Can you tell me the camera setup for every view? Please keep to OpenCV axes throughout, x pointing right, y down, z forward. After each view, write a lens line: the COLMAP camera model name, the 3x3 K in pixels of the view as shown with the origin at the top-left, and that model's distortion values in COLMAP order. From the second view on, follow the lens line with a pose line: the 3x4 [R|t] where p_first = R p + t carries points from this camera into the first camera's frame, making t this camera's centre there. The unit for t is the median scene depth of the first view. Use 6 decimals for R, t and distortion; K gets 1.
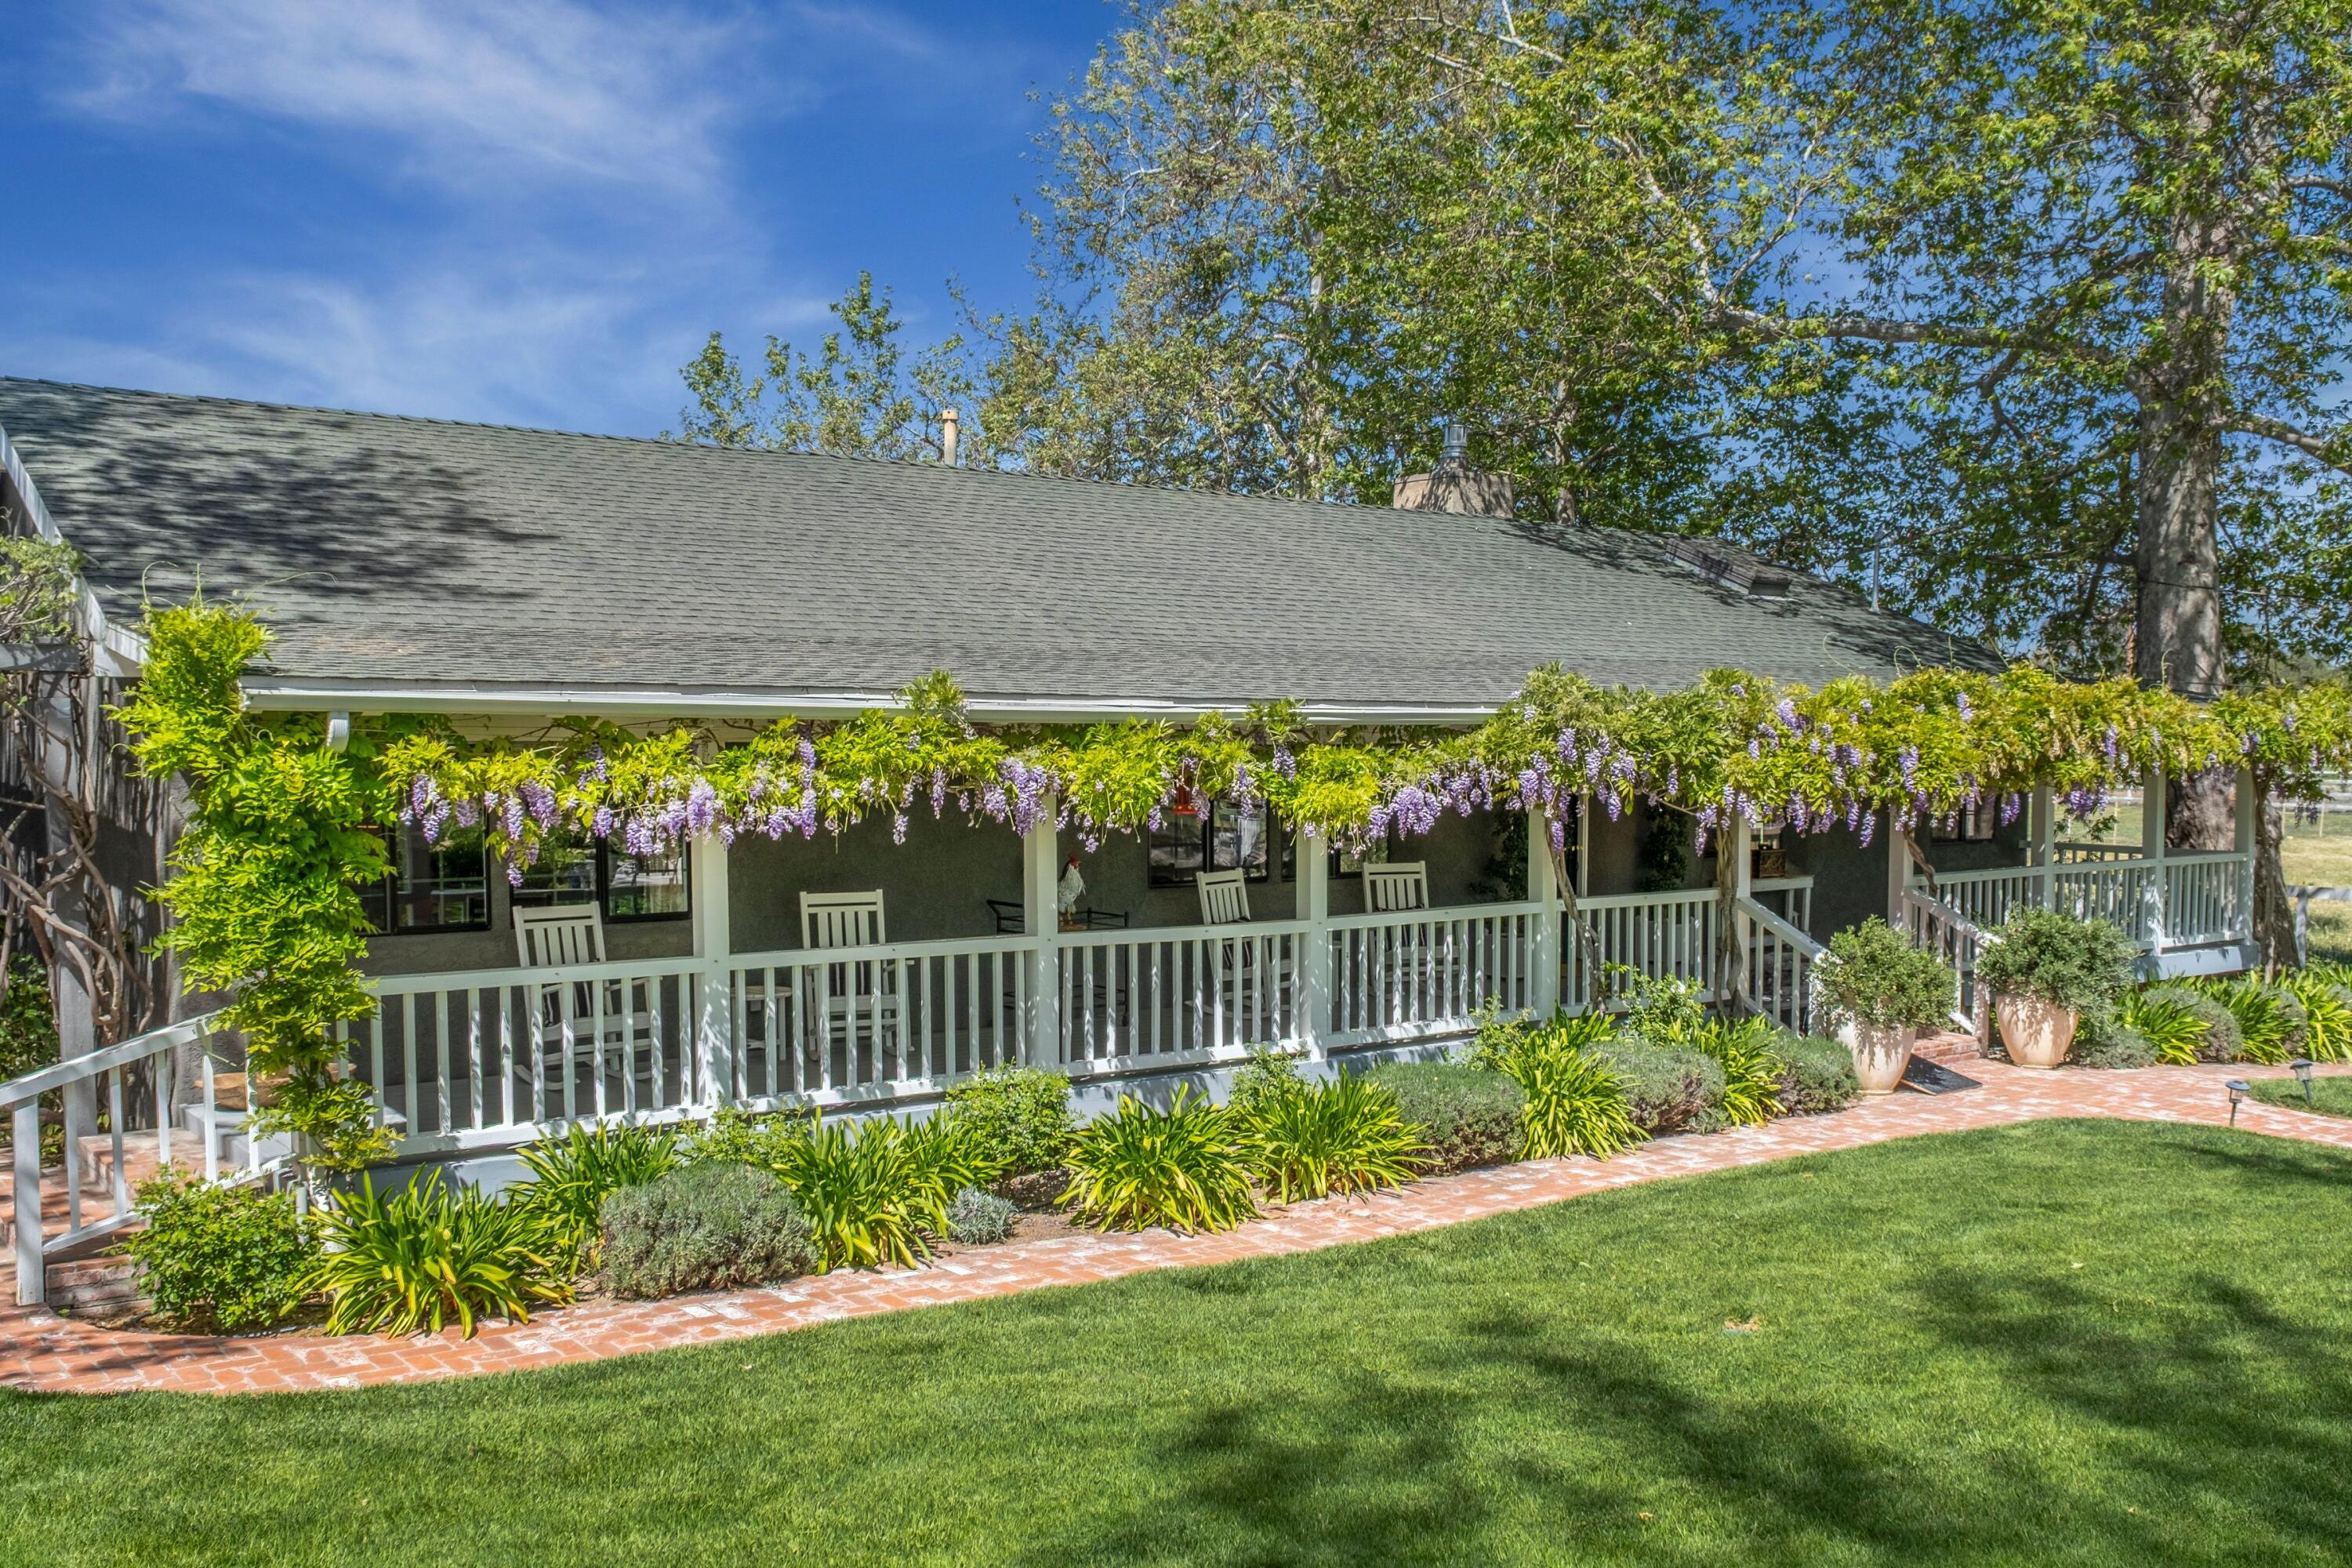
lens RADIAL K [[1810.3, 0, 1176.0], [0, 1810.3, 784.0], [0, 0, 1]] dist [0.001763, 0.002461]
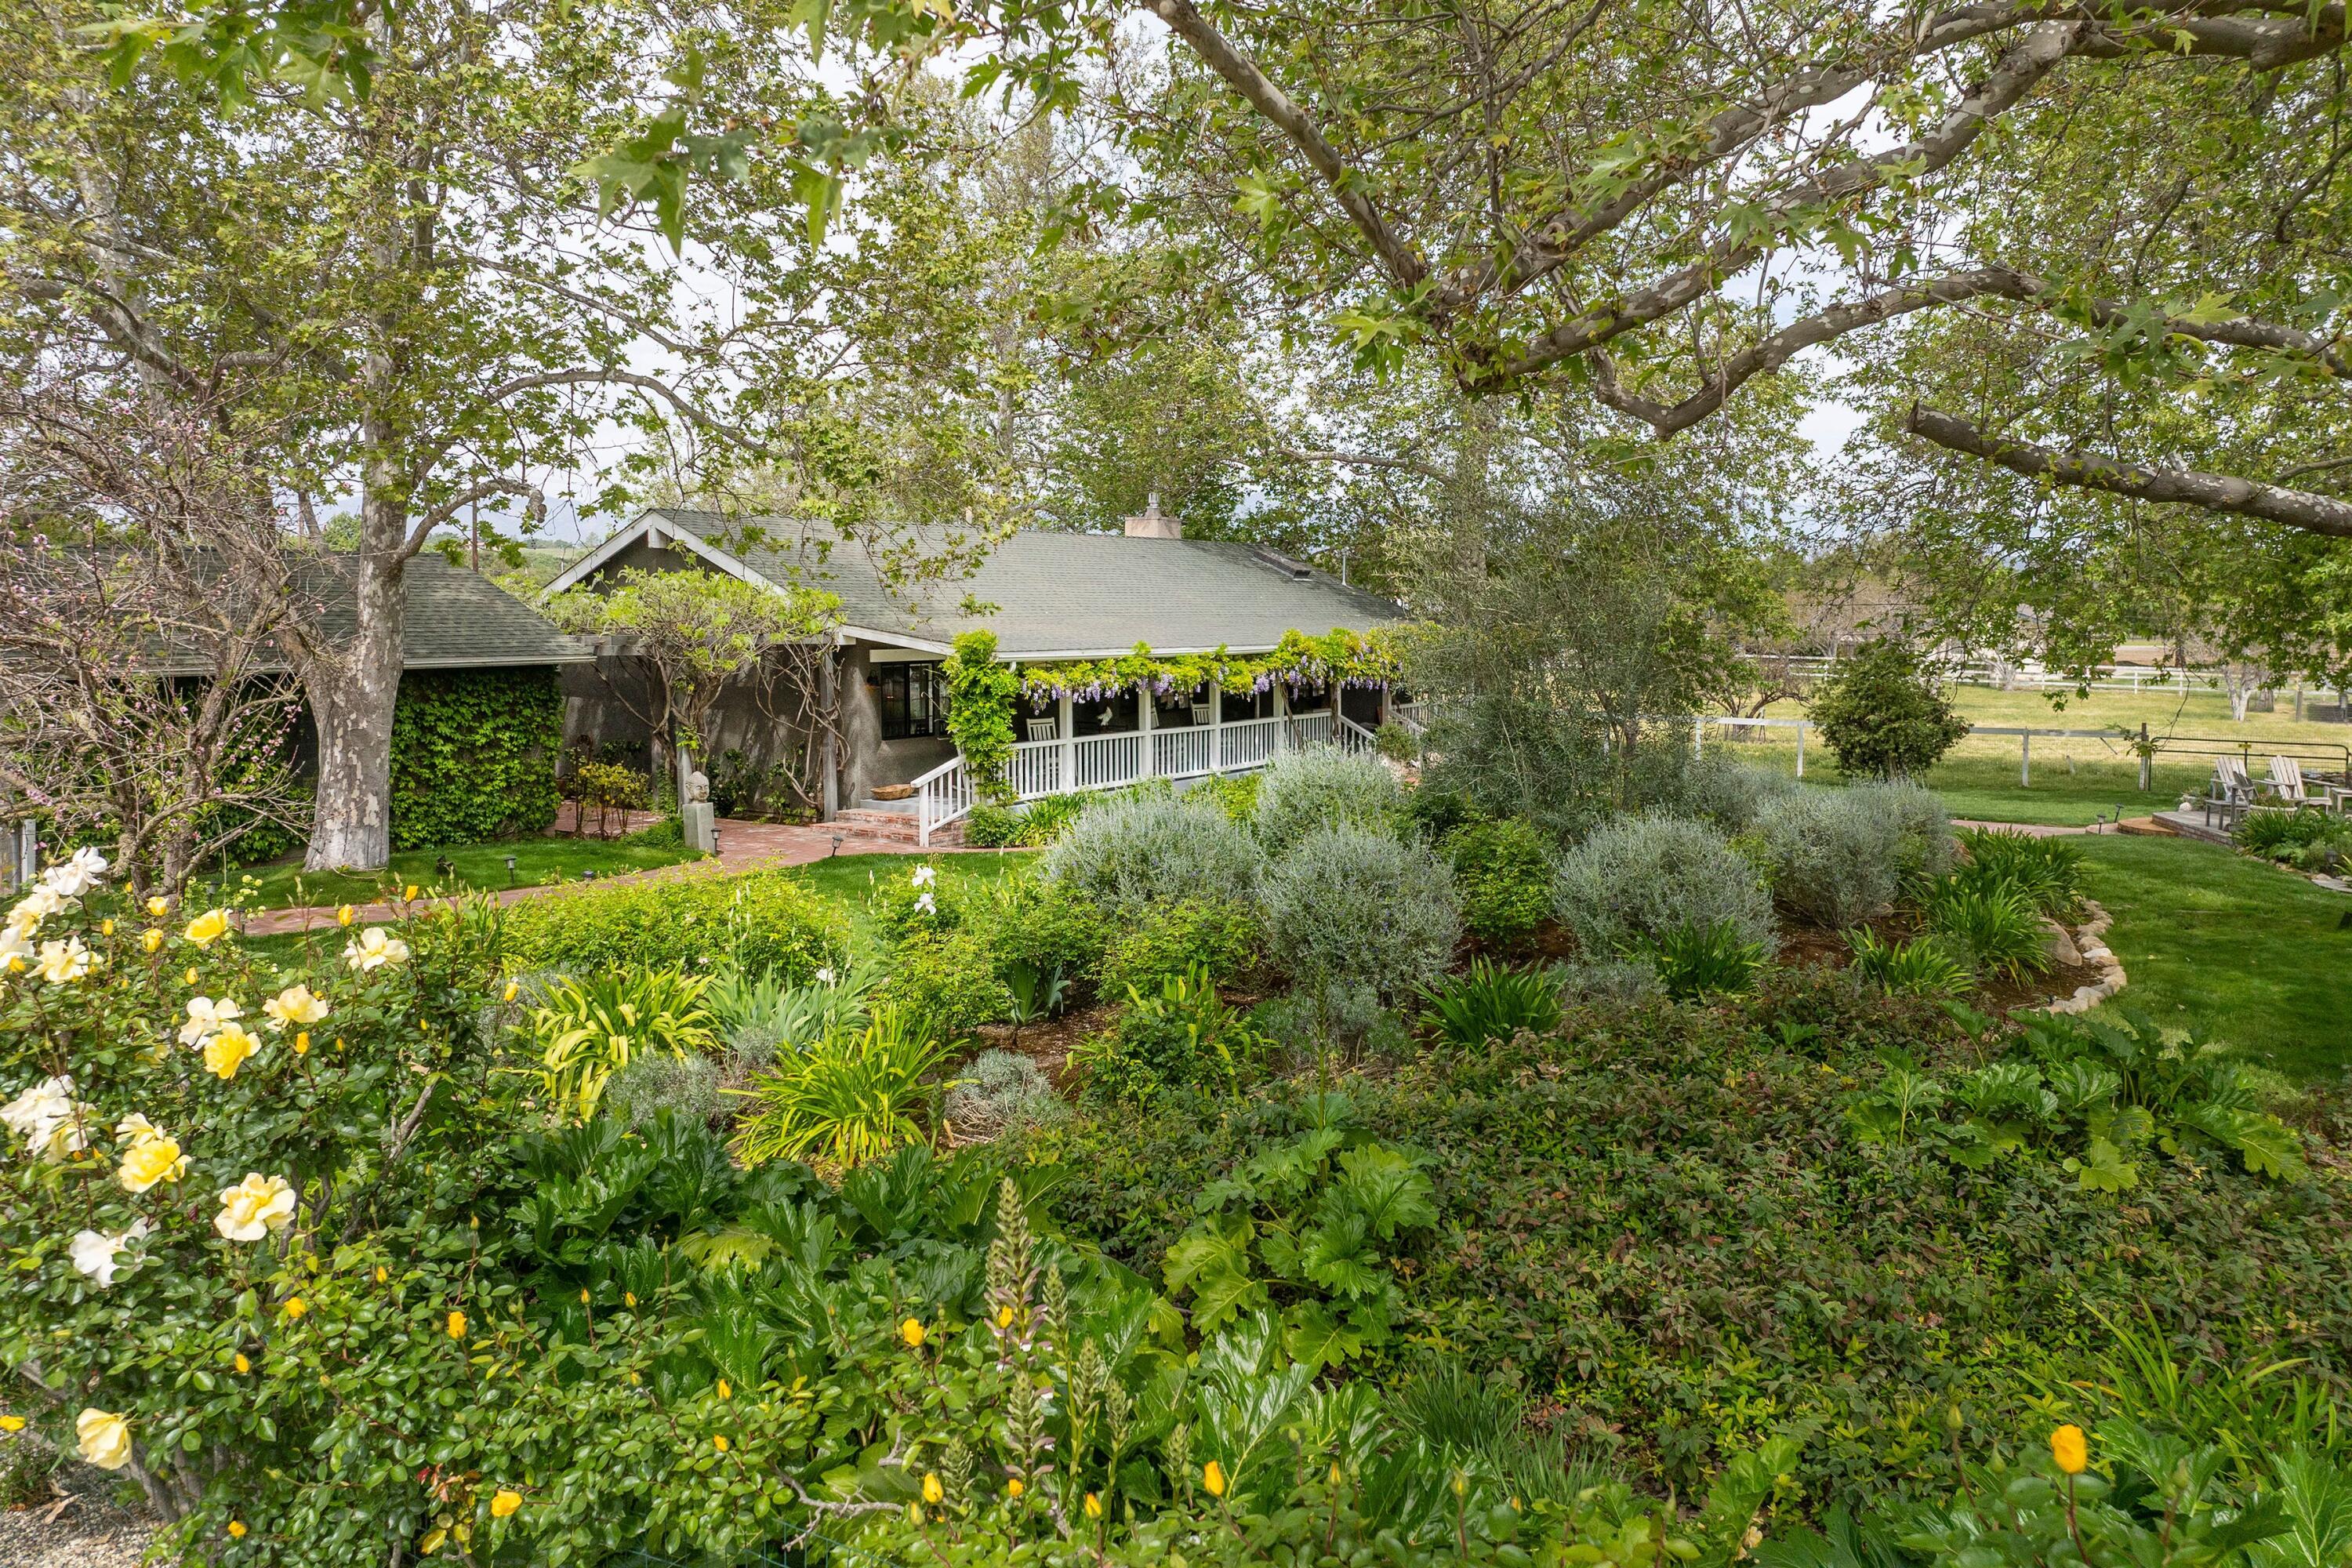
lens RADIAL K [[1810.3, 0, 1176.0], [0, 1810.3, 784.0], [0, 0, 1]] dist [0.001763, 0.002461]
pose [[0.913240, -0.040451, 0.405408, -1.112110], [0.009283, 0.996866, 0.078556, -0.051863], [-0.407316, -0.067977, 0.910754, -1.506572]]
